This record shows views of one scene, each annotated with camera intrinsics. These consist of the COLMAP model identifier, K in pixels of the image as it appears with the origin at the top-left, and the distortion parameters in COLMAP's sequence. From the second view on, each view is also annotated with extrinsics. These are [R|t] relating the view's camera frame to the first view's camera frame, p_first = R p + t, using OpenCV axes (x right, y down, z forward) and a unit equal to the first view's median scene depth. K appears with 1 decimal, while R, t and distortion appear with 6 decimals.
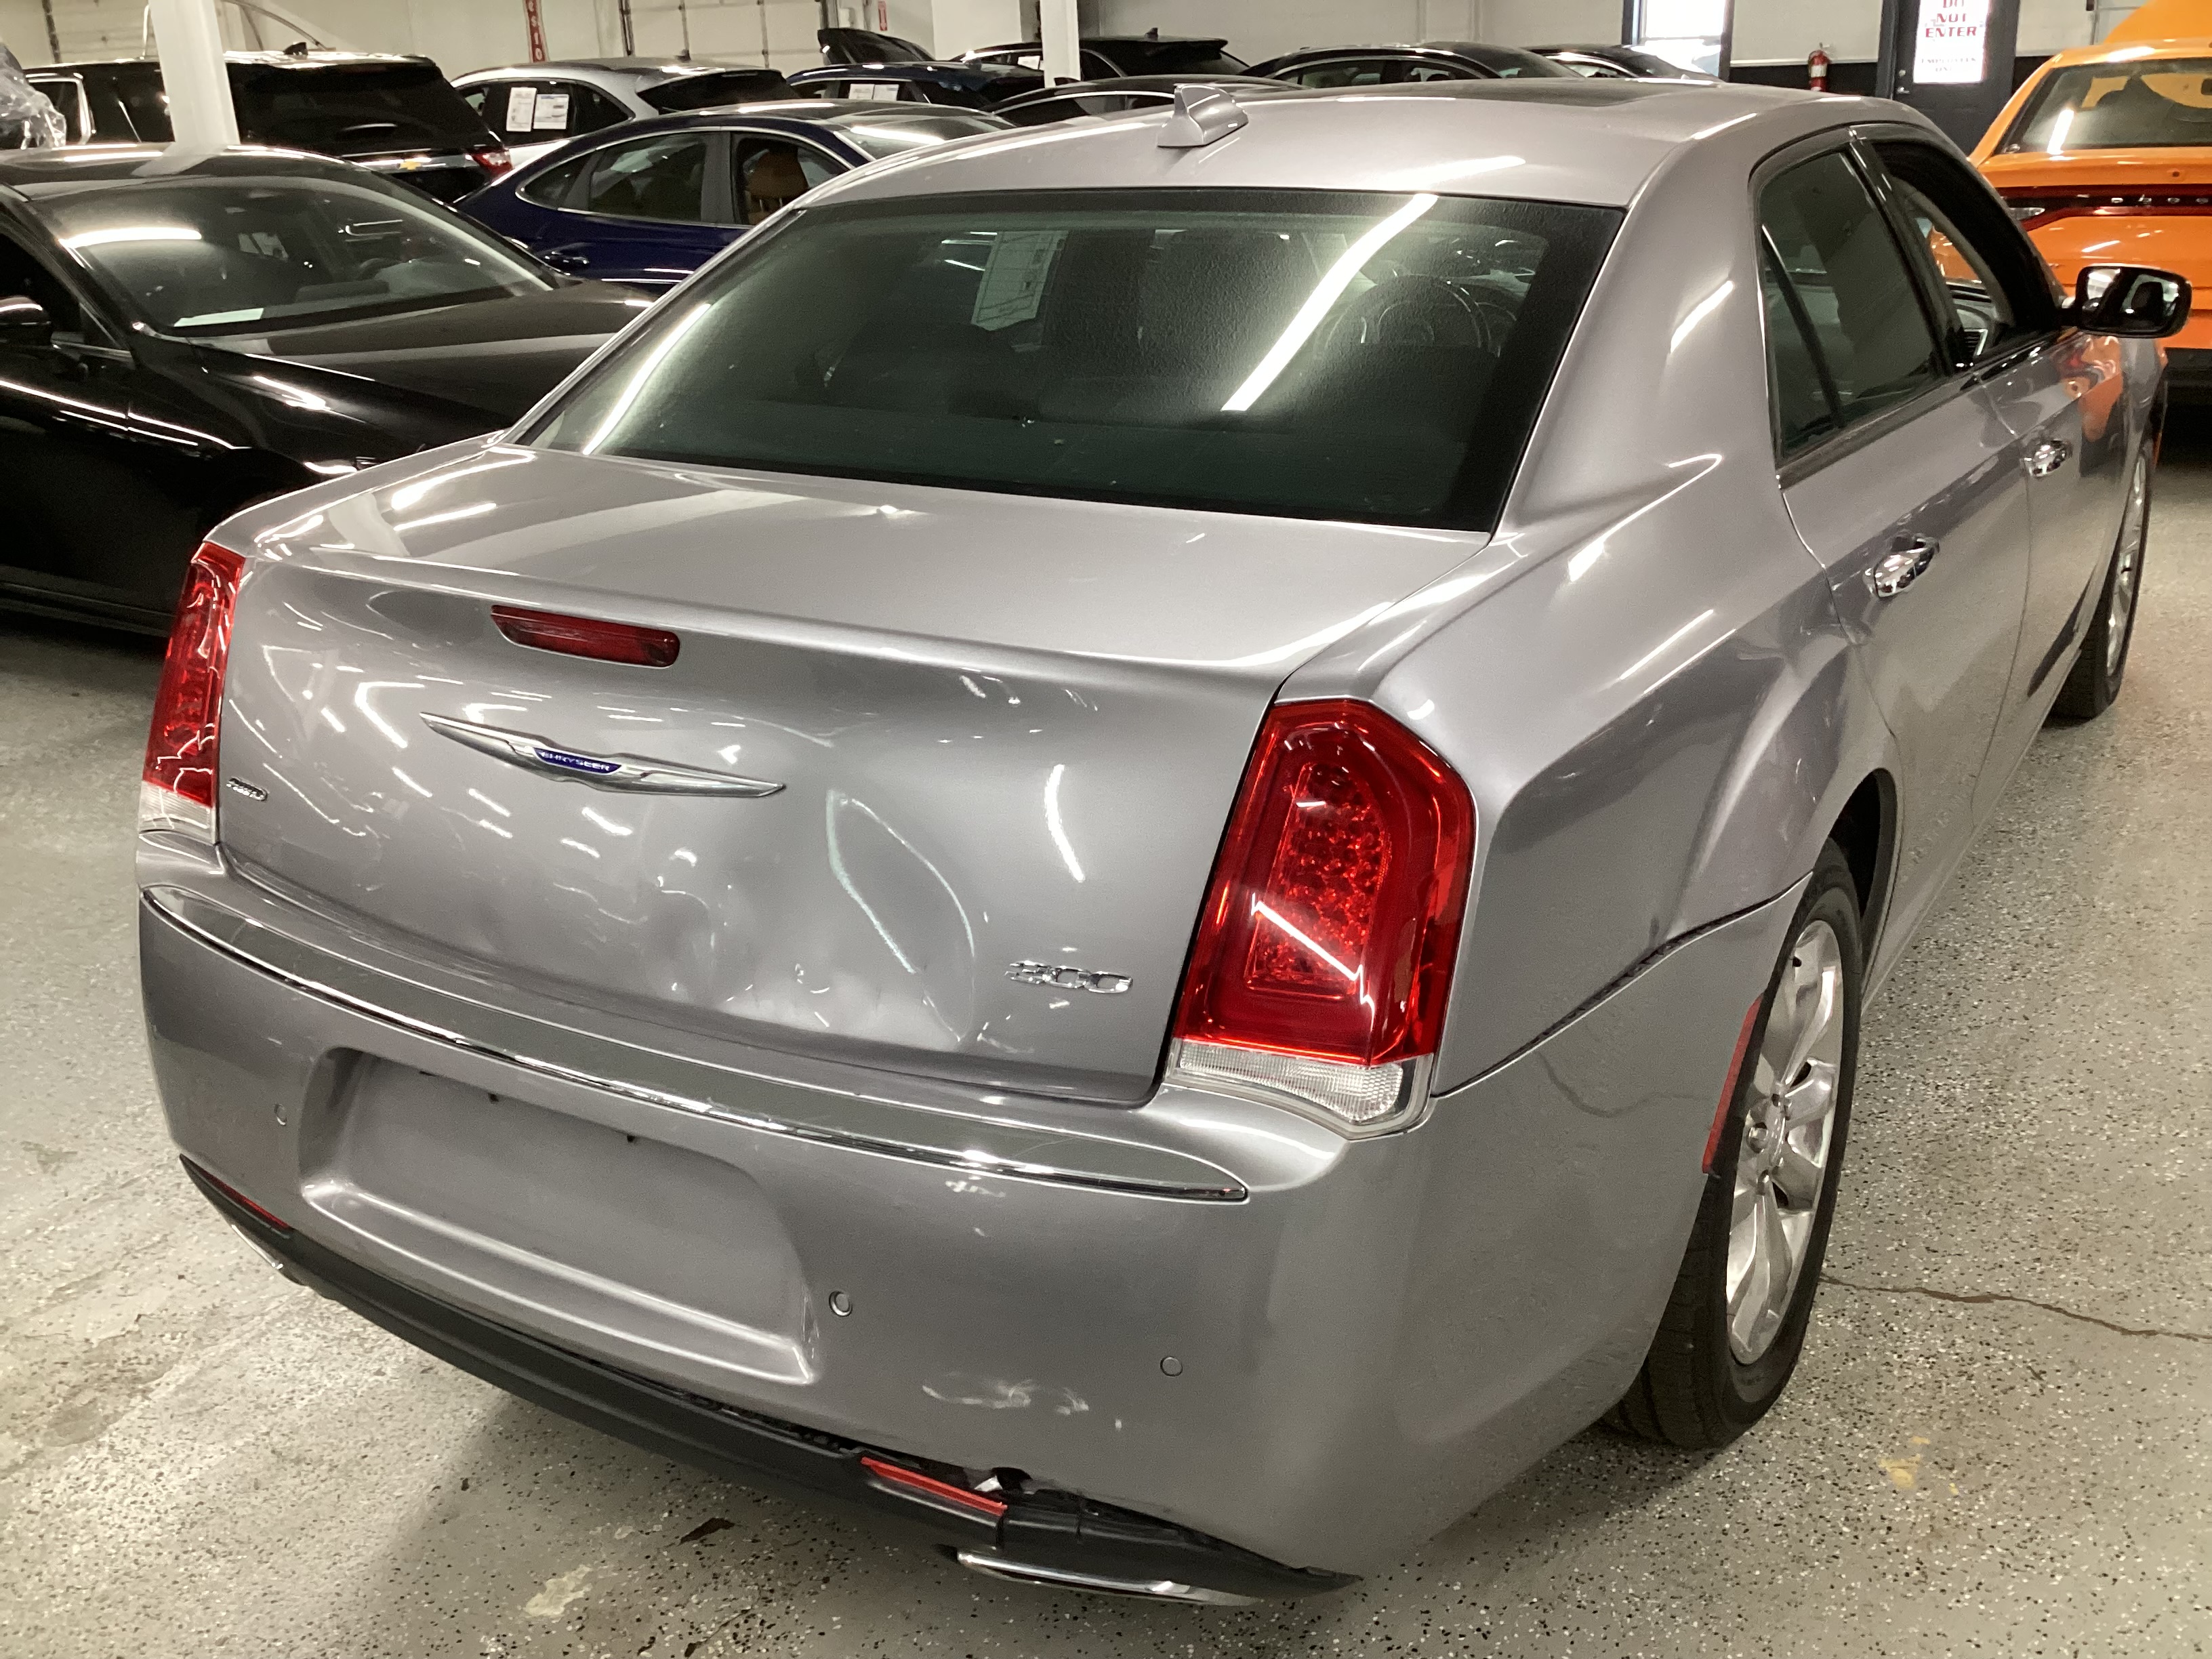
lens RADIAL K [[2036.0, 0, 1106.0], [0, 2036.0, 829.5], [0, 0, 1]] dist [0.117664, -0.284862]
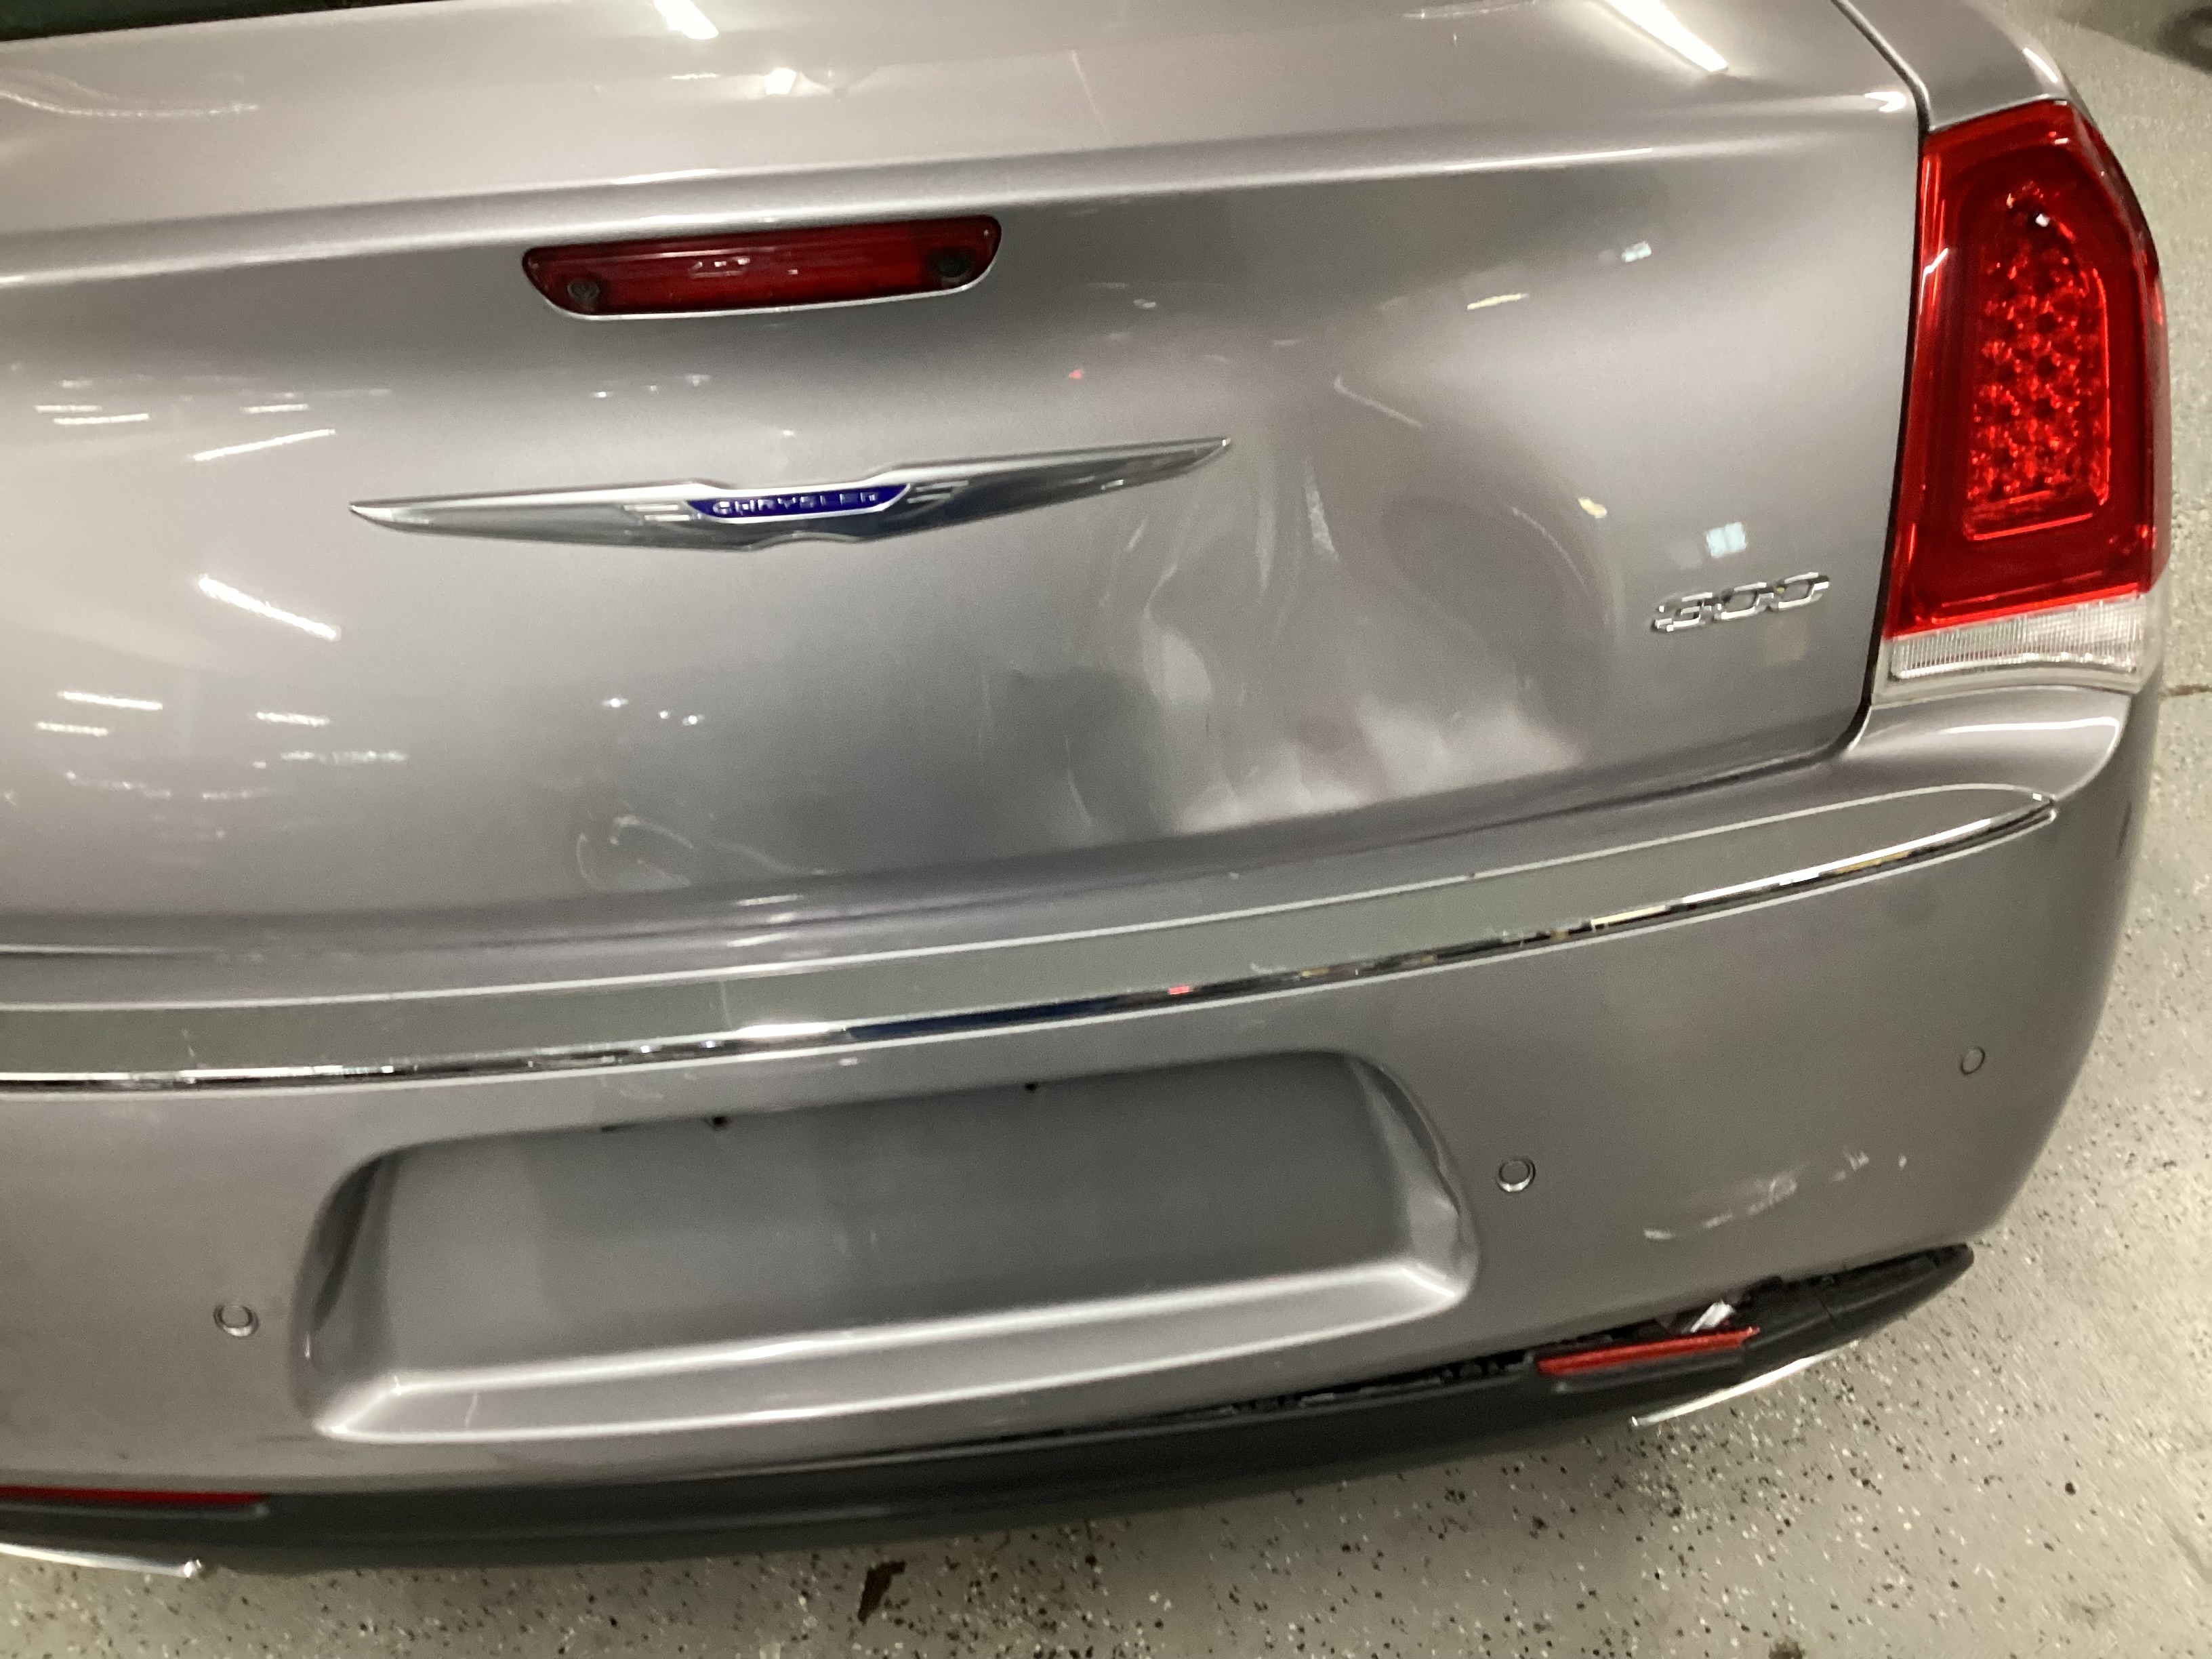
lens RADIAL K [[2036.0, 0, 1106.0], [0, 2036.0, 829.5], [0, 0, 1]] dist [0.117664, -0.284862]
pose [[0.798292, -0.325156, 0.506956, -0.520731], [0.238746, 0.943626, 0.229284, -0.059576], [-0.552929, -0.062002, 0.830918, 0.503450]]
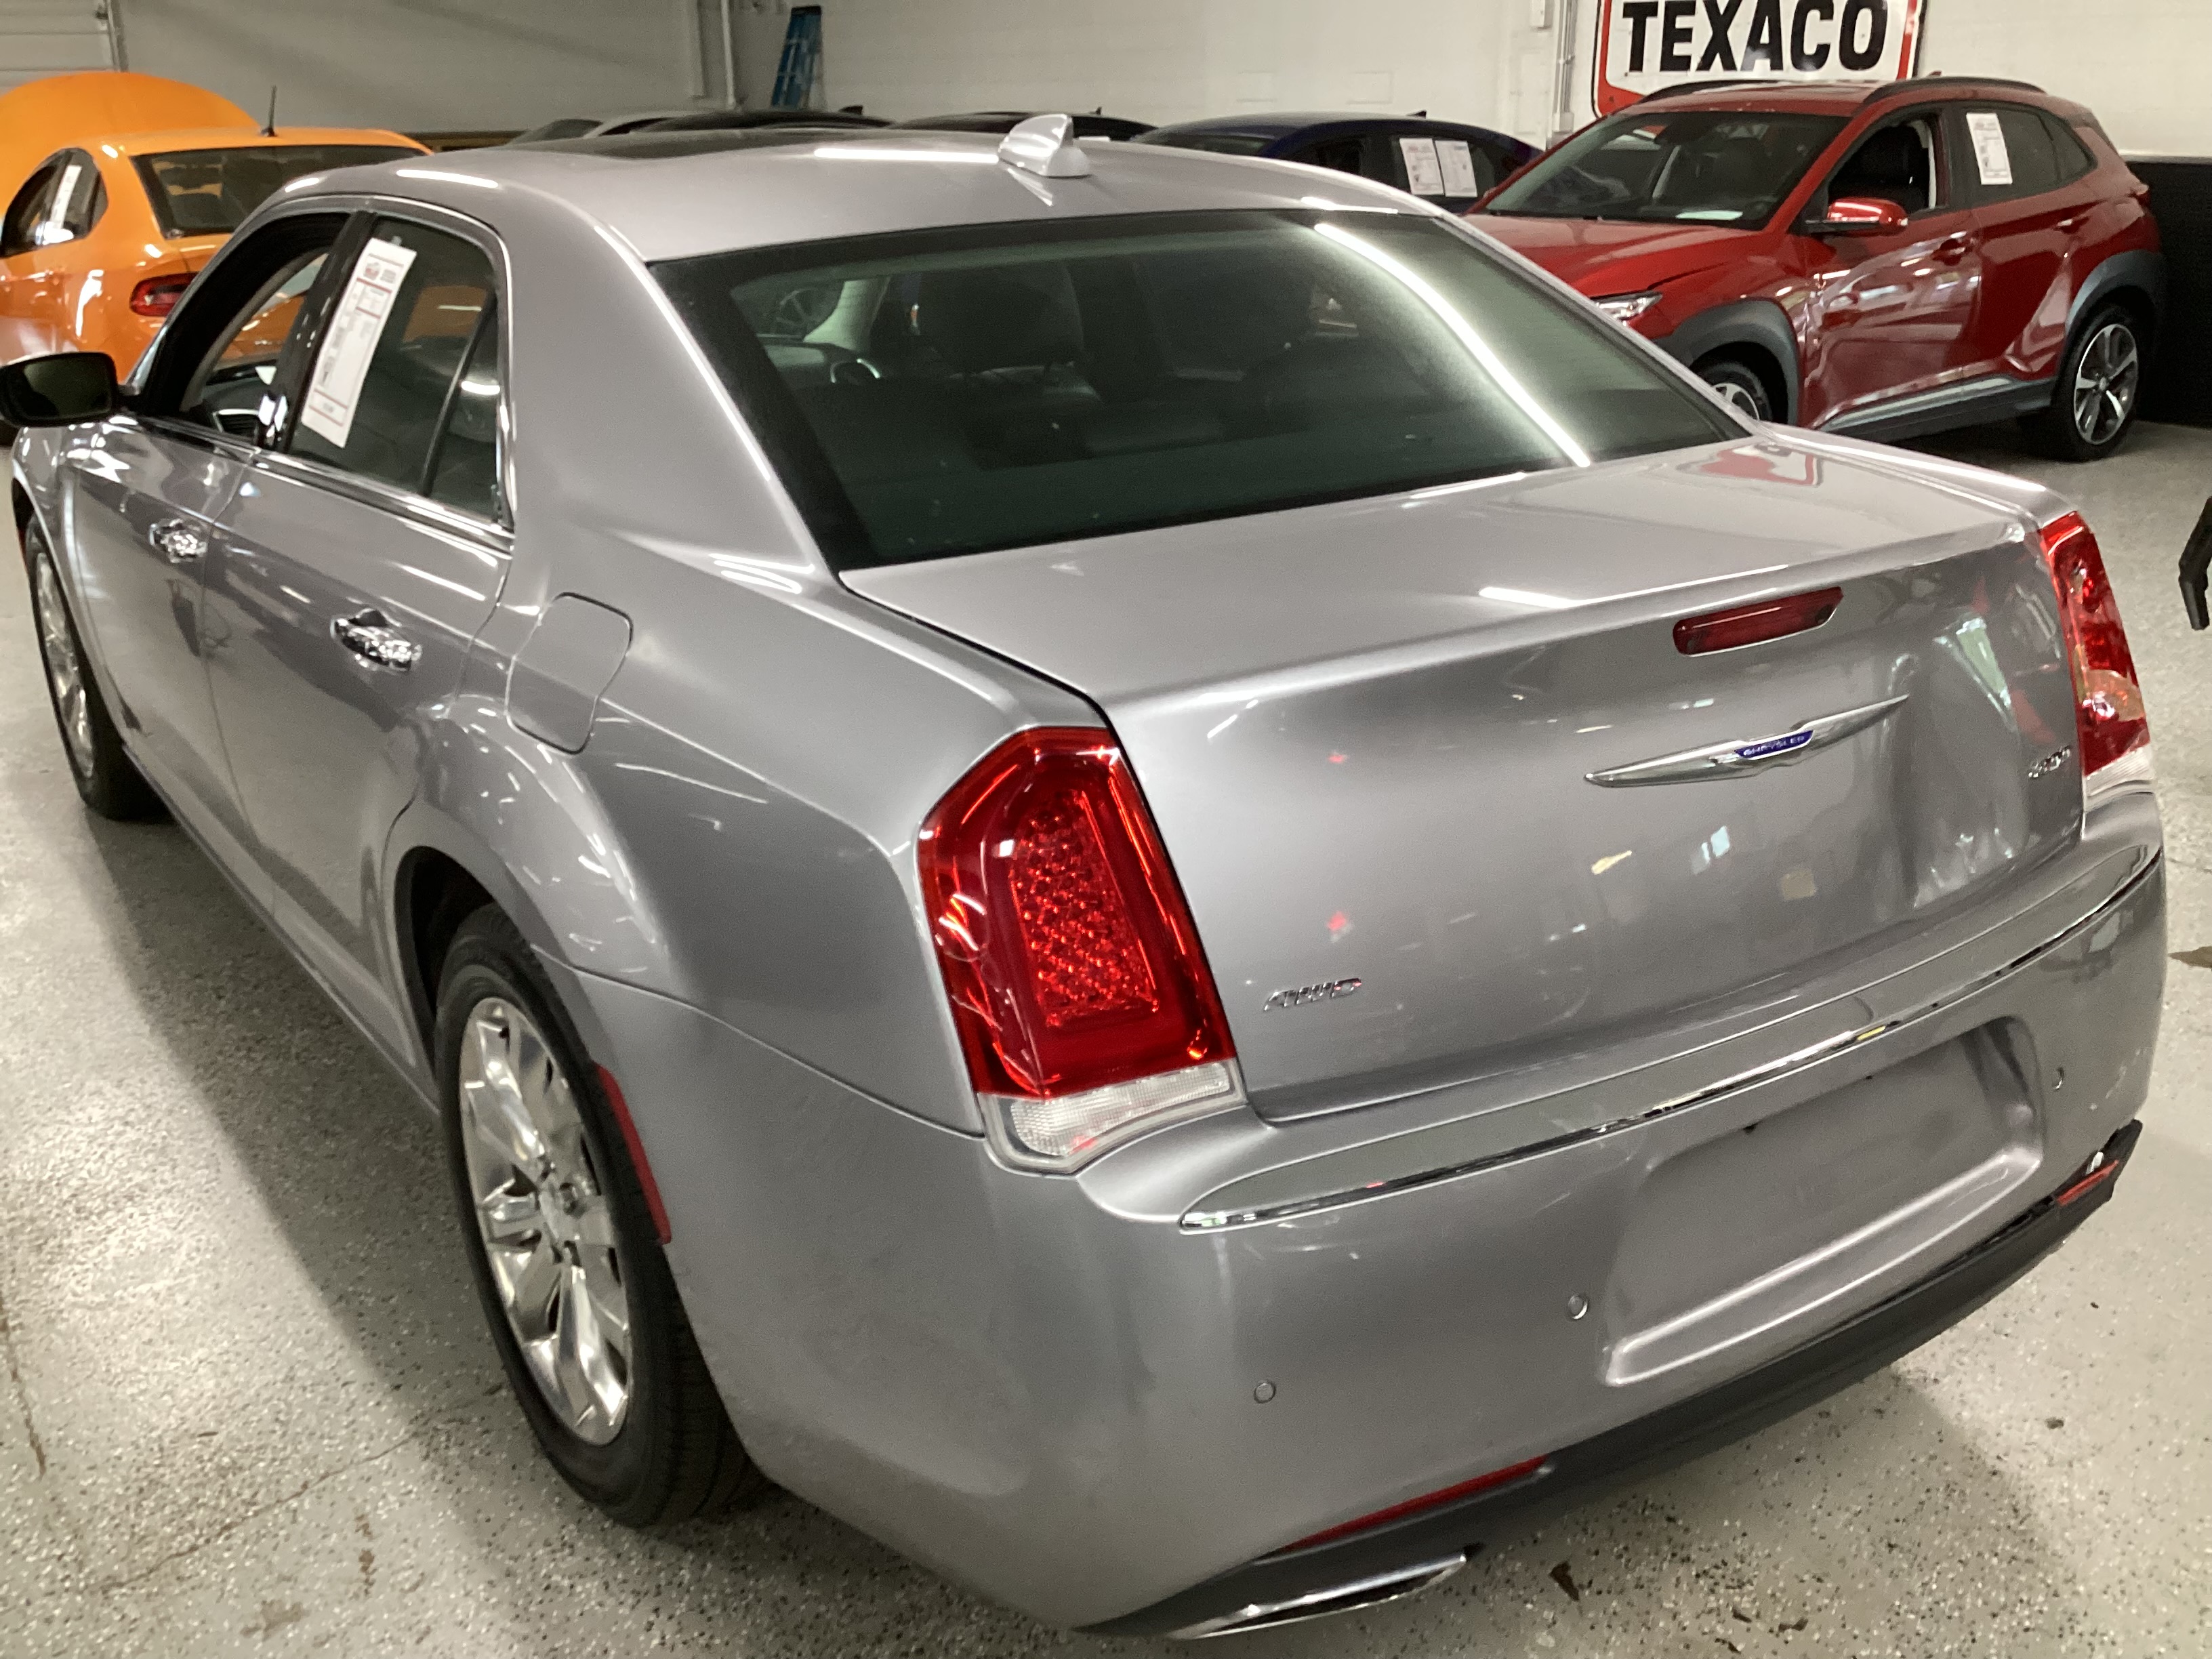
lens RADIAL K [[2036.0, 0, 1106.0], [0, 2036.0, 829.5], [0, 0, 1]] dist [0.117664, -0.284862]
pose [[0.392942, -0.278294, 0.876441, -1.321396], [0.323134, 0.934110, 0.151732, -0.261789], [-0.860918, 0.223586, 0.456978, 0.861392]]
